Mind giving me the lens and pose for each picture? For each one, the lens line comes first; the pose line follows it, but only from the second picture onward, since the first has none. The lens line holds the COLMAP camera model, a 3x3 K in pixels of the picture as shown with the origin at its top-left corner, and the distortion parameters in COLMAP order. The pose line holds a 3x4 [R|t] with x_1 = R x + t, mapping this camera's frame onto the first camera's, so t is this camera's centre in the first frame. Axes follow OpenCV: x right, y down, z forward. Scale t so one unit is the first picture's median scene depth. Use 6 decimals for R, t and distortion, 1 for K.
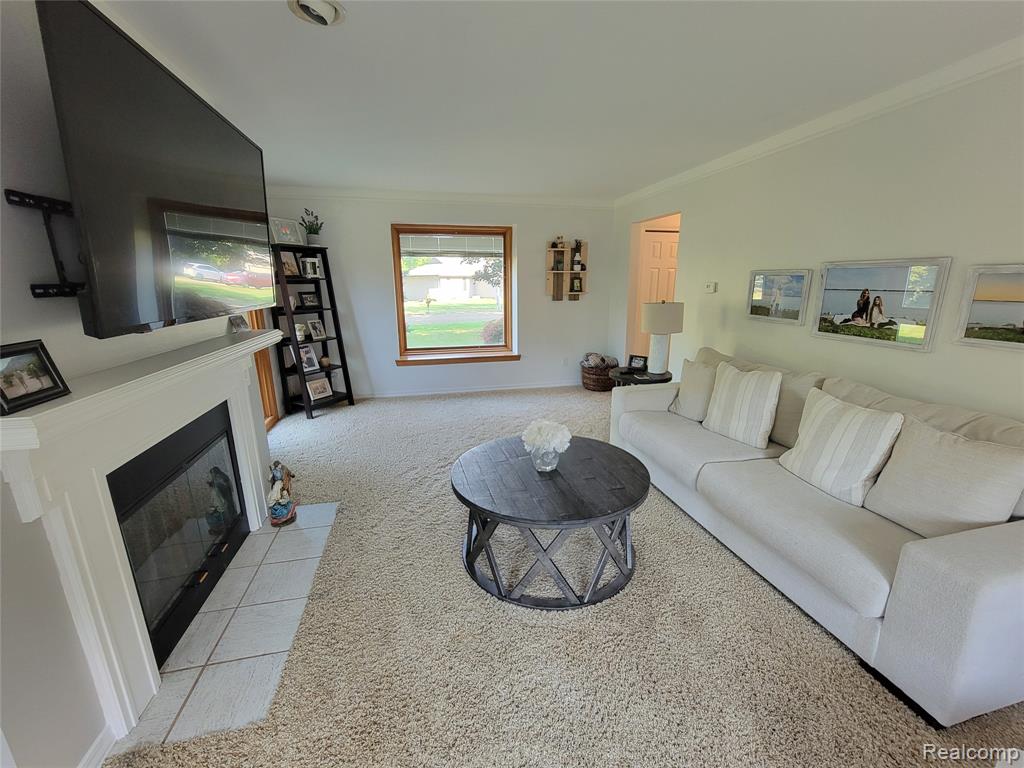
lens RADIAL K [[421.2, 0, 512.6], [0, 421.2, 385.8], [0, 0, 1]] dist [0.001181, 0.000617]
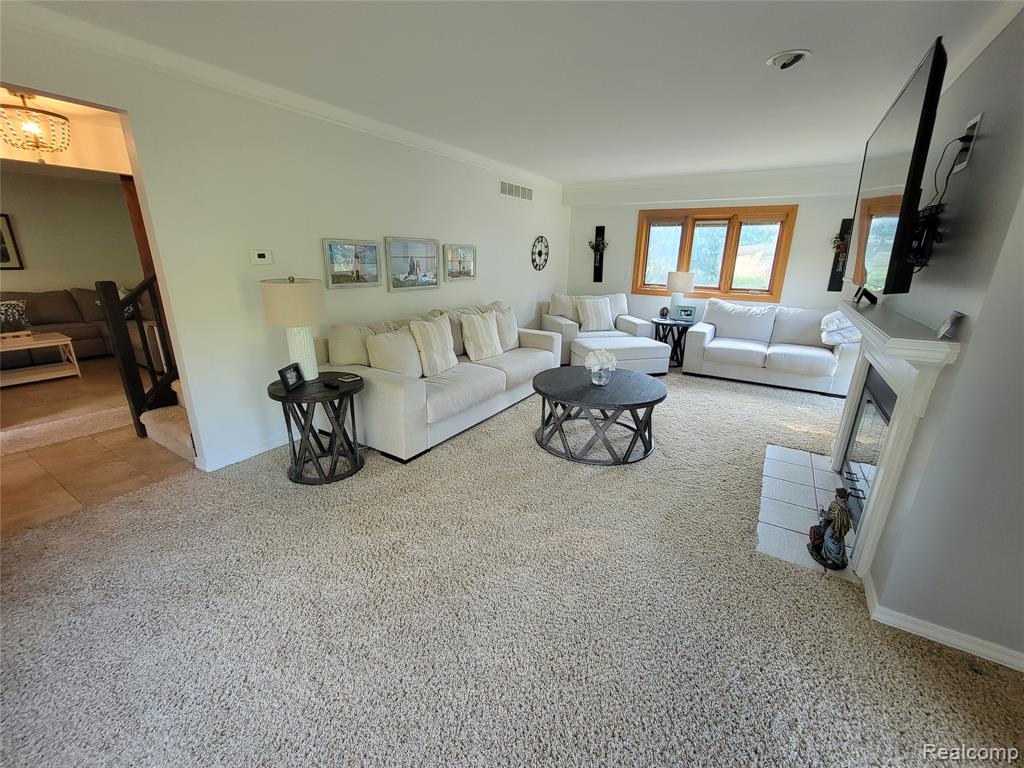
lens RADIAL K [[421.2, 0, 518.9], [0, 421.2, 386.9], [0, 0, 1]] dist [0.001181, 0.000617]
pose [[-0.710340, -0.221708, 0.668029, -0.578118], [0.155746, 0.876059, 0.456360, -0.418728], [-0.686411, 0.428213, -0.587770, 1.696122]]
